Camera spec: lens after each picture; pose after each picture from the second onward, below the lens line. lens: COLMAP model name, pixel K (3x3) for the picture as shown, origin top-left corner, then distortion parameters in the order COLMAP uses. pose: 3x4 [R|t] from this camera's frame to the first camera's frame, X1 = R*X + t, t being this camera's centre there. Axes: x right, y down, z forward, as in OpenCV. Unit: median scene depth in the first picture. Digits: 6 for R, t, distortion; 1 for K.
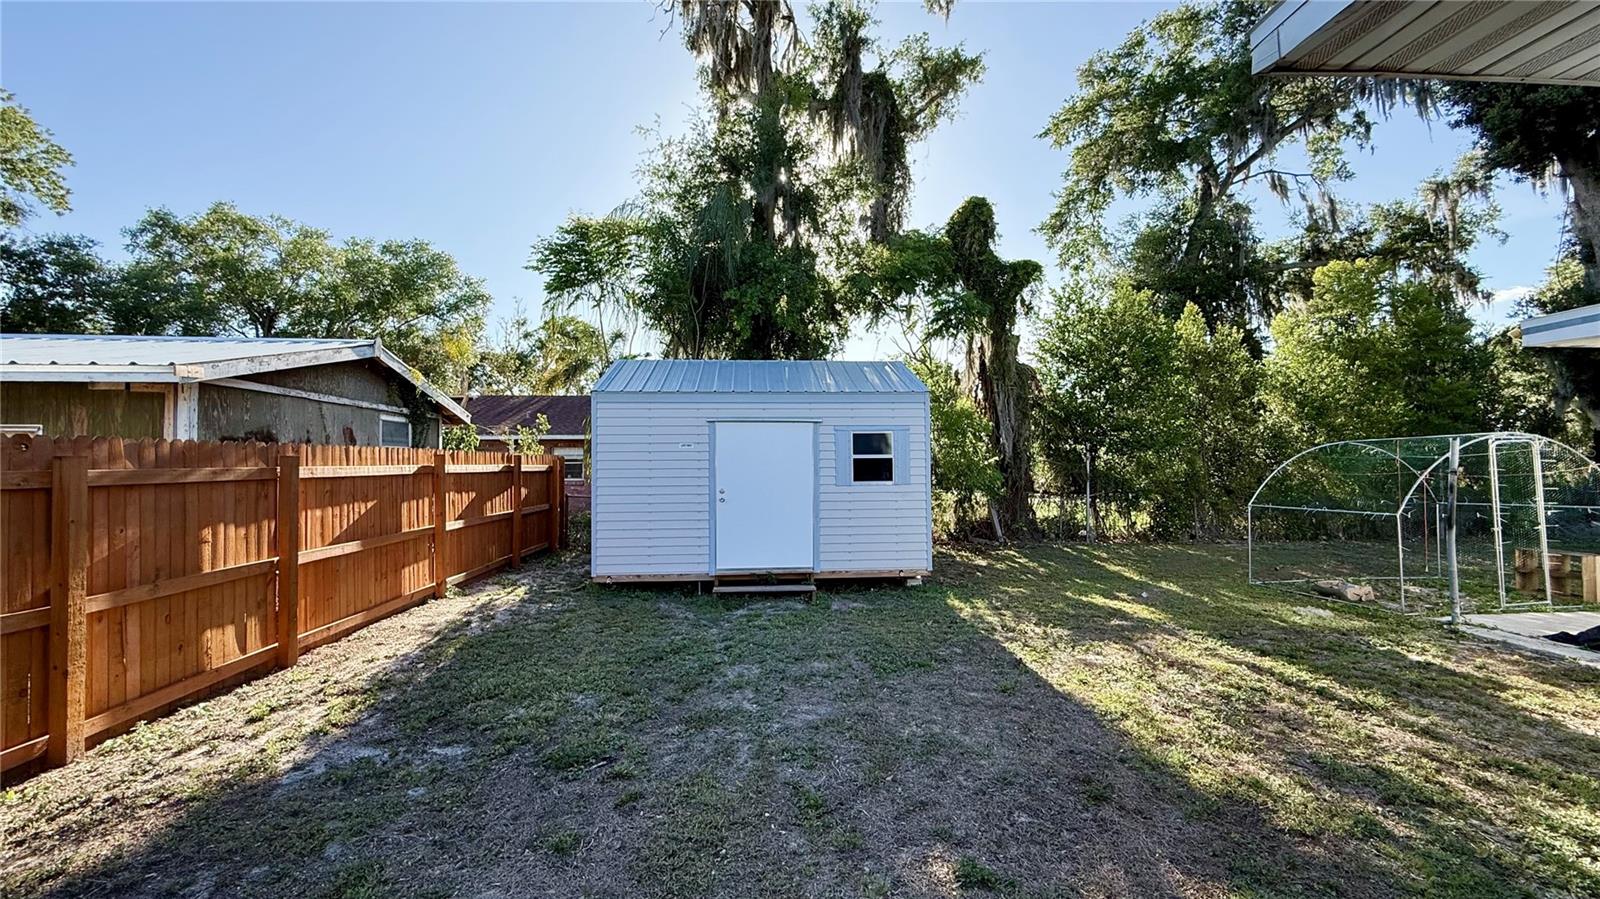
lens RADIAL K [[637.7, 0, 795.0], [0, 637.7, 450.6], [0, 0, 1]] dist [-0.000449, -0.000106]
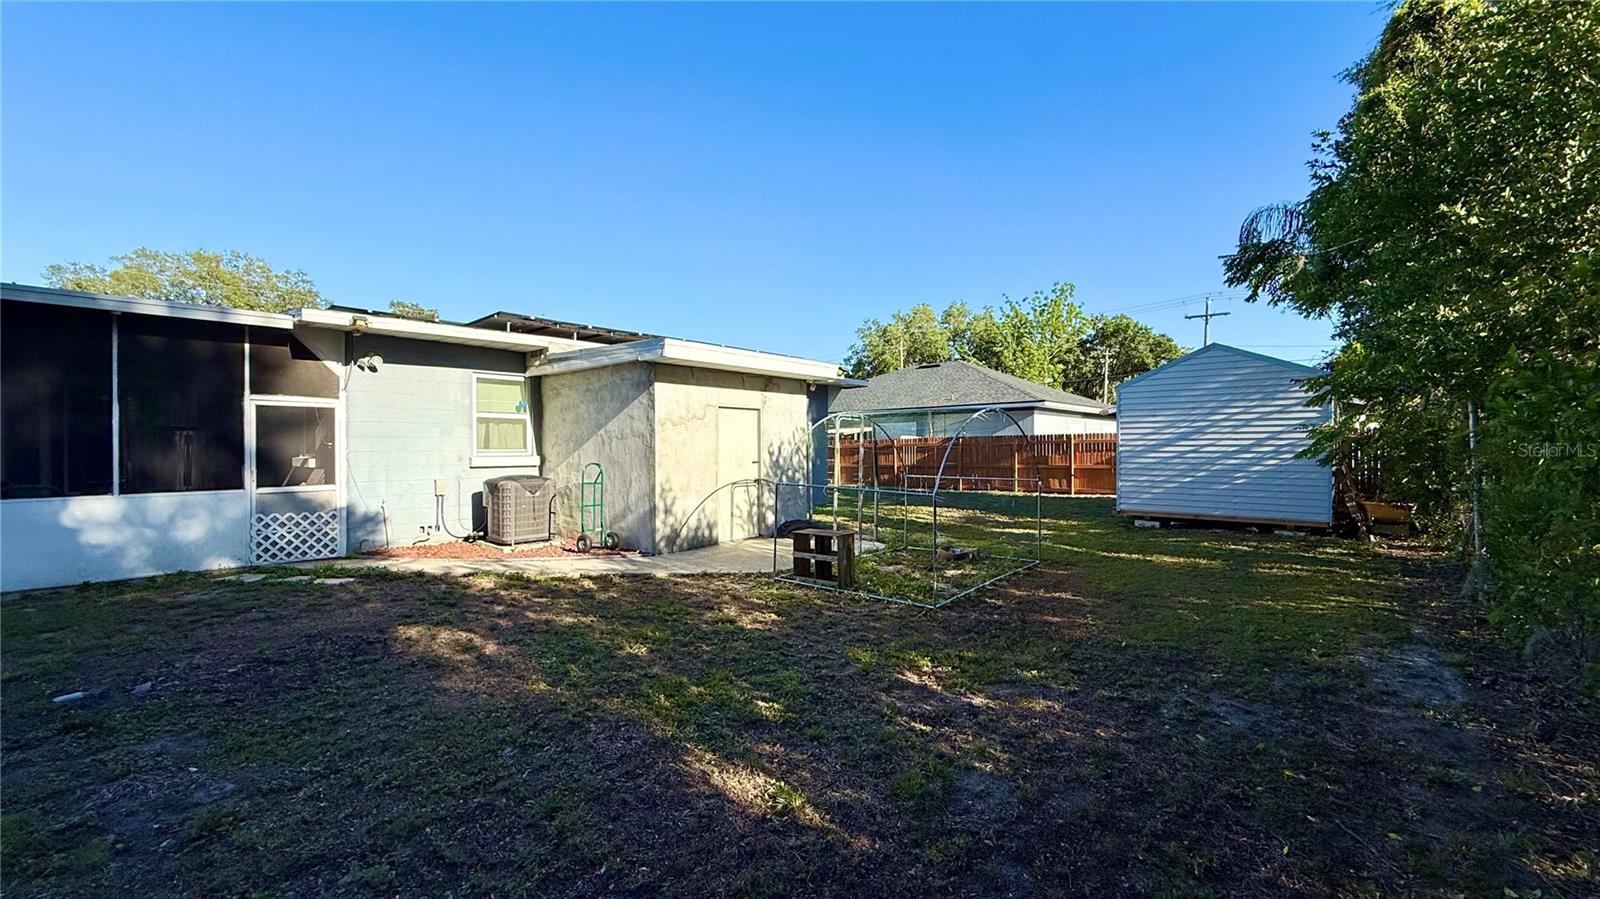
lens RADIAL K [[637.7, 0, 795.0], [0, 637.7, 450.6], [0, 0, 1]] dist [-0.000449, -0.000106]
pose [[-0.705229, 0.013289, -0.708855, 3.192474], [0.025418, 0.999655, -0.006547, 0.079670], [0.708524, -0.022635, -0.705324, 2.729069]]
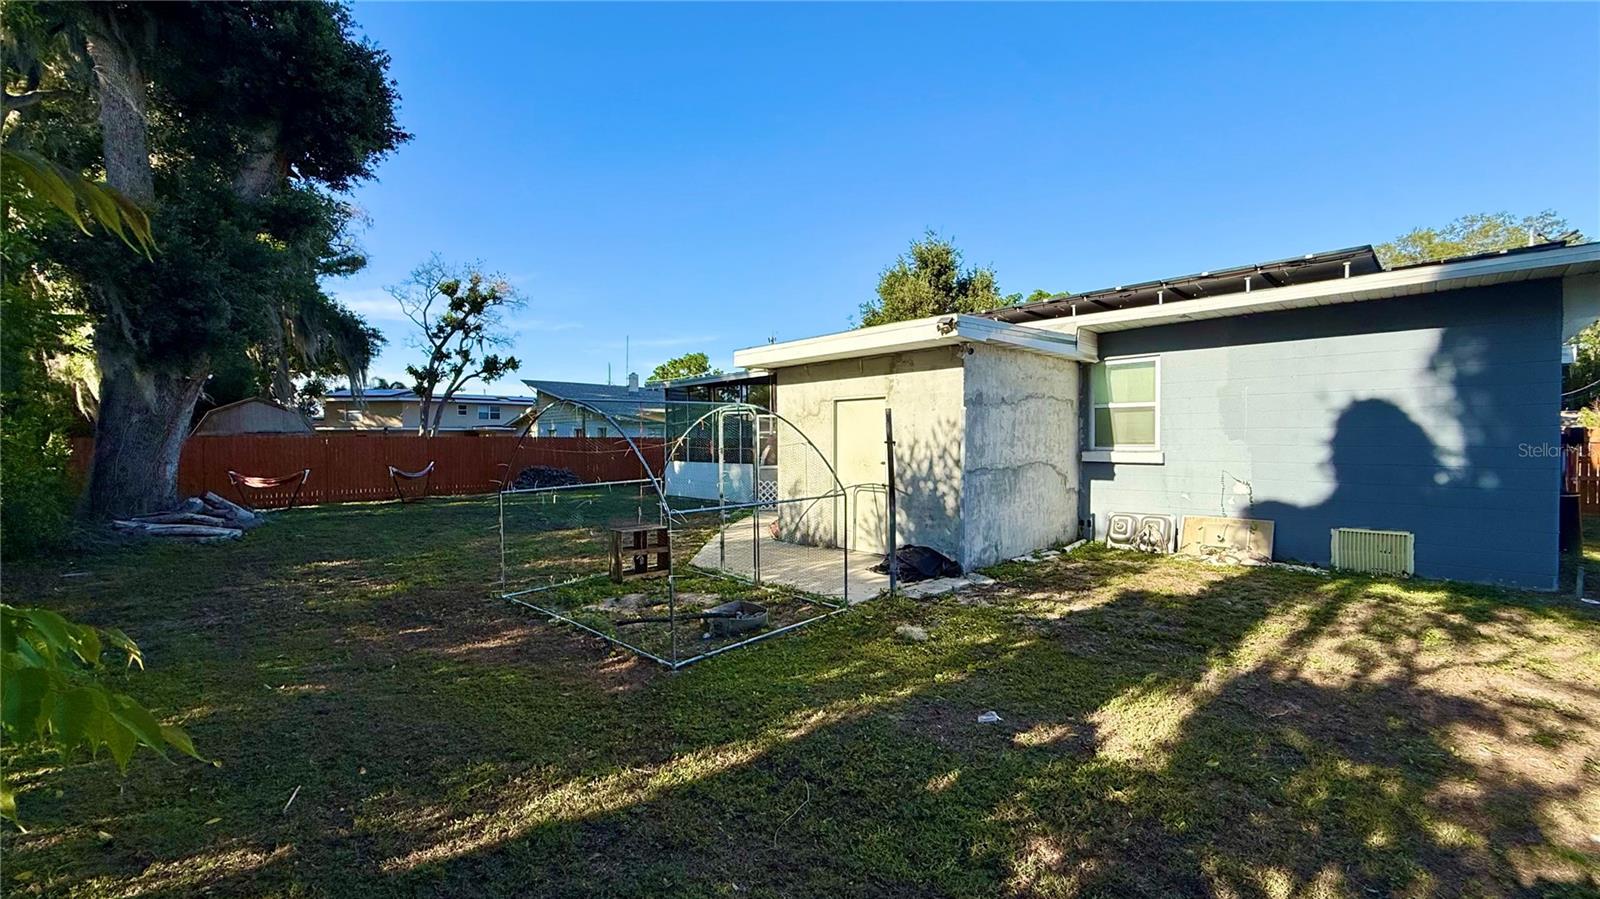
lens RADIAL K [[637.7, 0, 795.0], [0, 637.7, 450.6], [0, 0, 1]] dist [-0.000449, -0.000106]
pose [[-0.637510, -0.002826, 0.770437, 0.508683], [-0.008737, 0.999955, -0.003561, 0.070692], [-0.770393, -0.009001, -0.637506, 2.372797]]
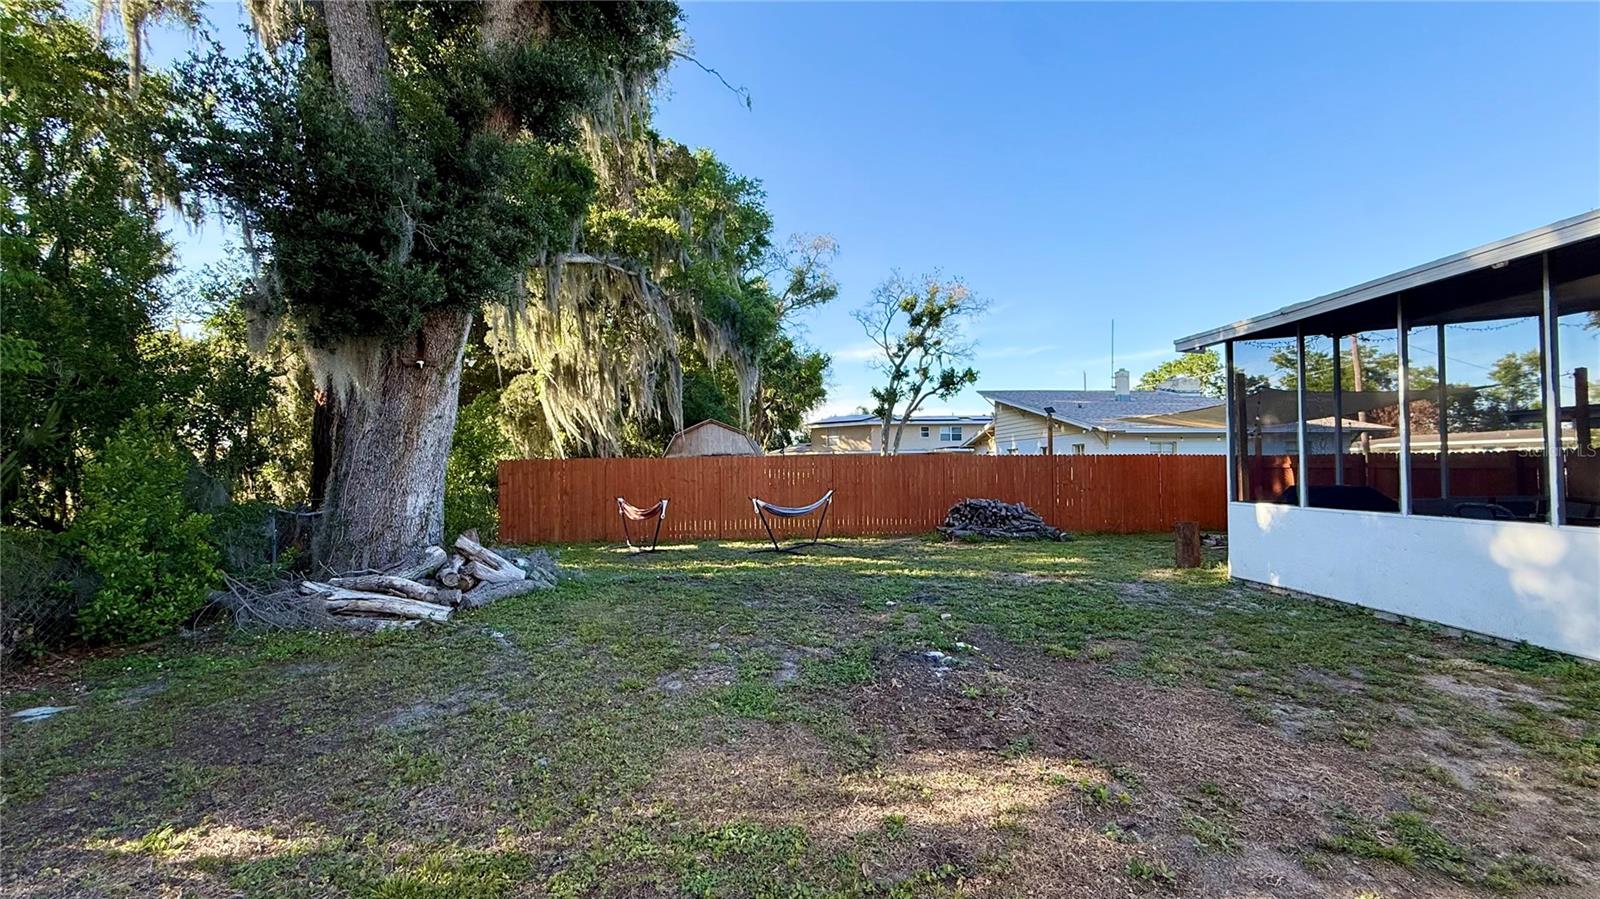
lens RADIAL K [[637.7, 0, 795.0], [0, 637.7, 450.6], [0, 0, 1]] dist [-0.000449, -0.000106]
pose [[0.016527, 0.032116, 0.999347, 2.162030], [-0.014787, 0.999383, -0.031873, 0.061540], [-0.999754, -0.014251, 0.016991, 1.702292]]
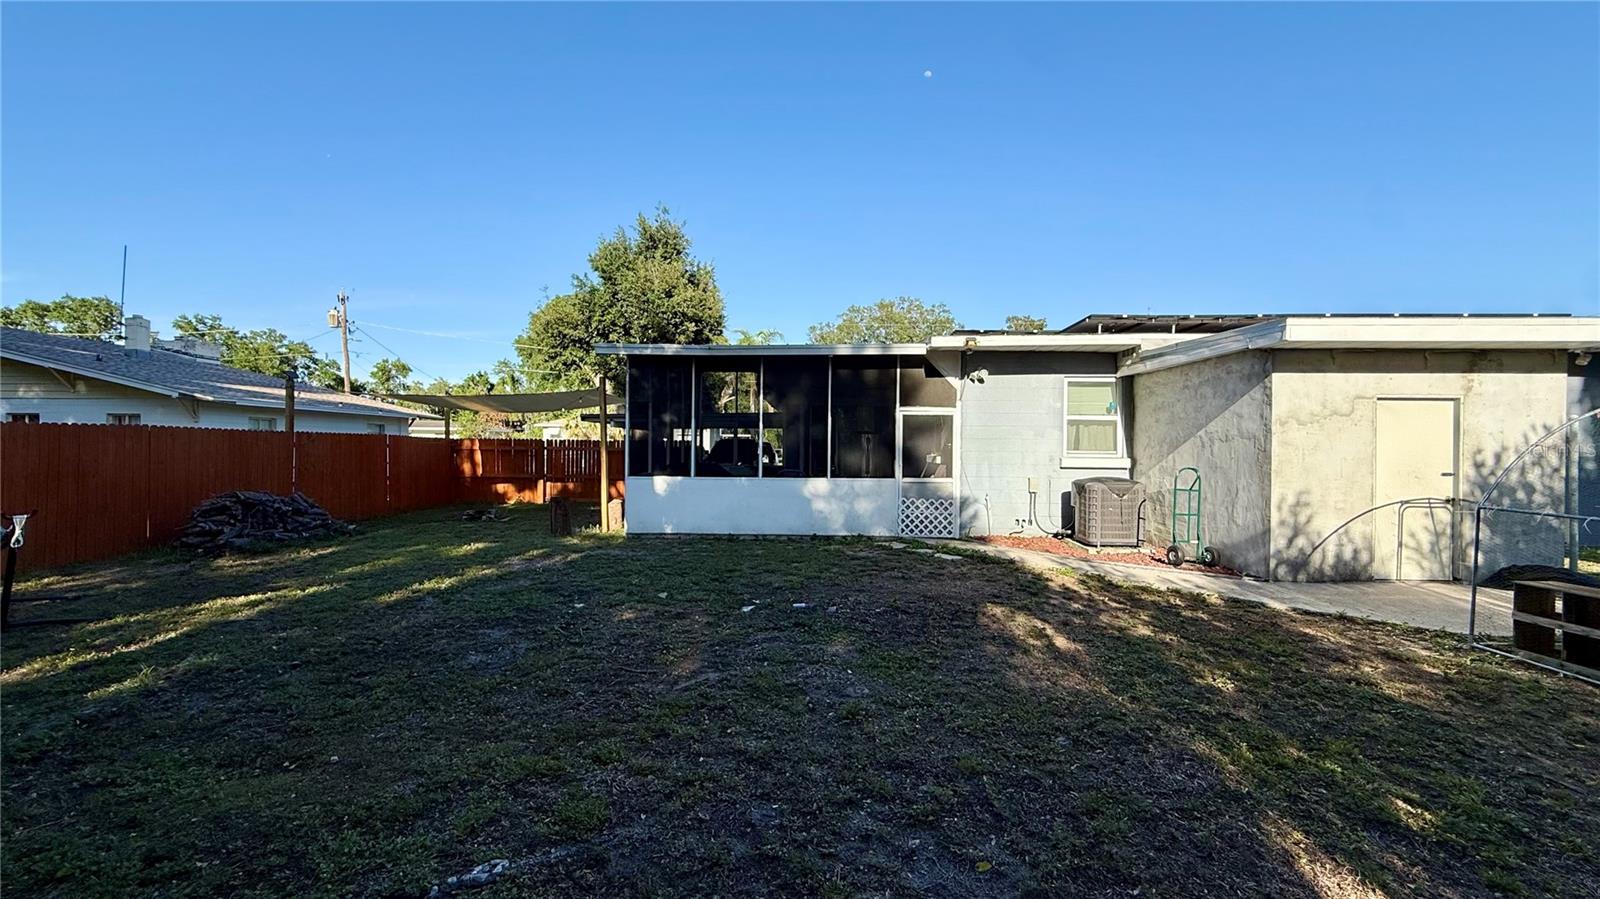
lens RADIAL K [[637.7, 0, 795.0], [0, 637.7, 450.6], [0, 0, 1]] dist [-0.000449, -0.000106]
pose [[-0.995250, -0.001914, 0.097337, 3.156800], [-0.003654, 0.999837, -0.017706, 0.077028], [-0.097287, -0.017977, -0.995094, 2.775702]]
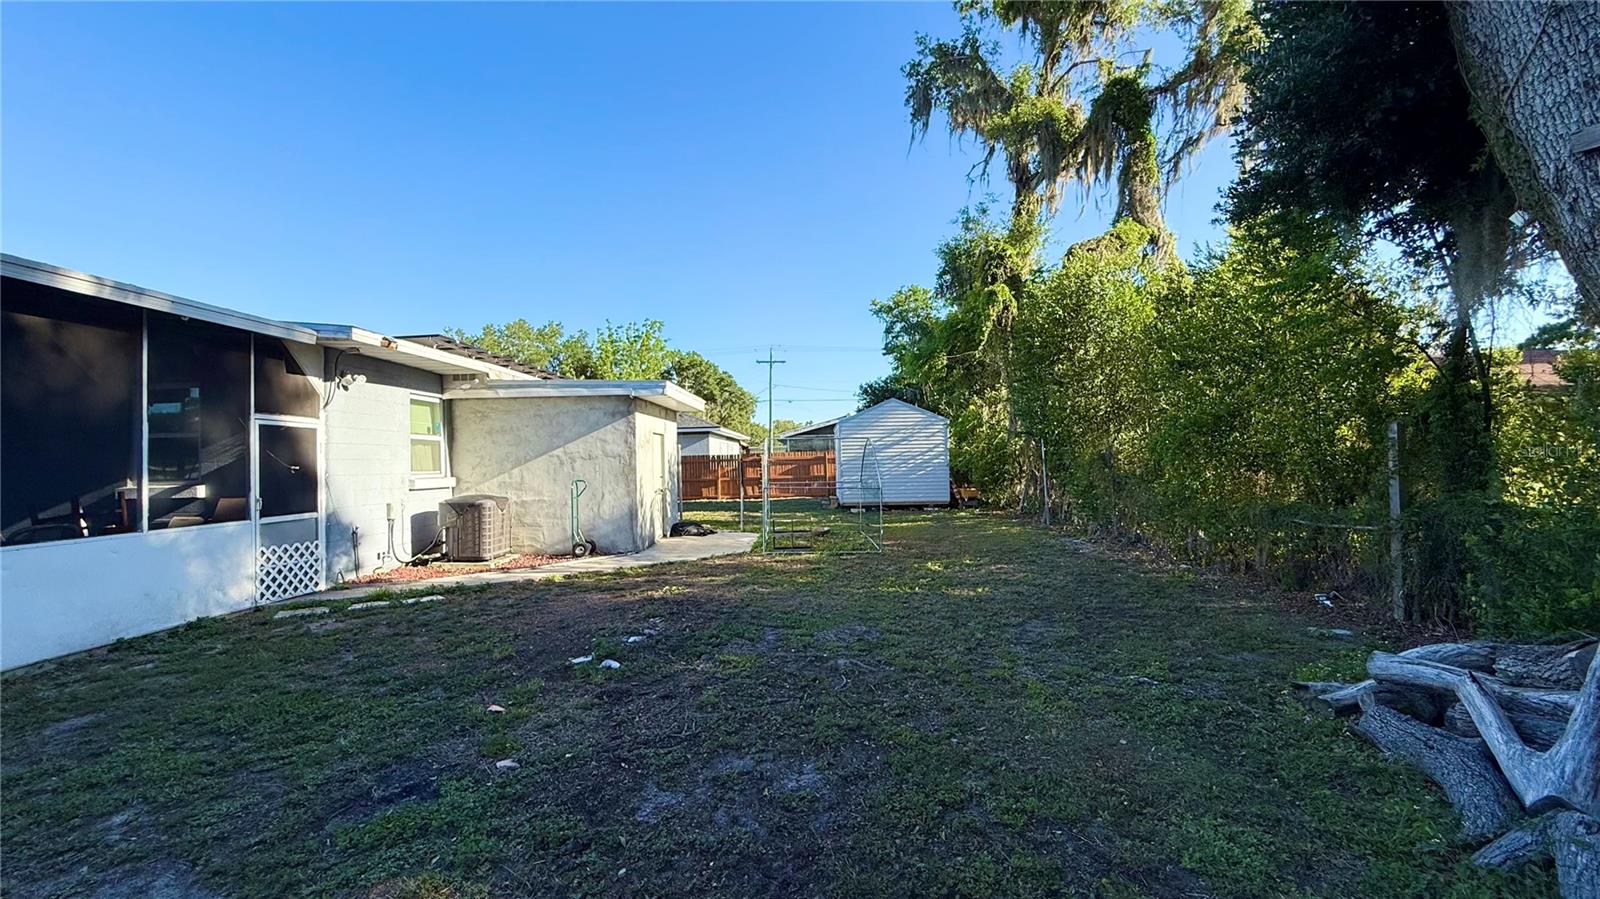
lens RADIAL K [[637.7, 0, 795.0], [0, 637.7, 450.6], [0, 0, 1]] dist [-0.000449, -0.000106]
pose [[-0.092433, -0.007873, -0.995688, 4.435643], [0.045290, 0.998901, -0.012103, 0.046930], [0.994688, -0.046213, -0.091975, 1.888966]]
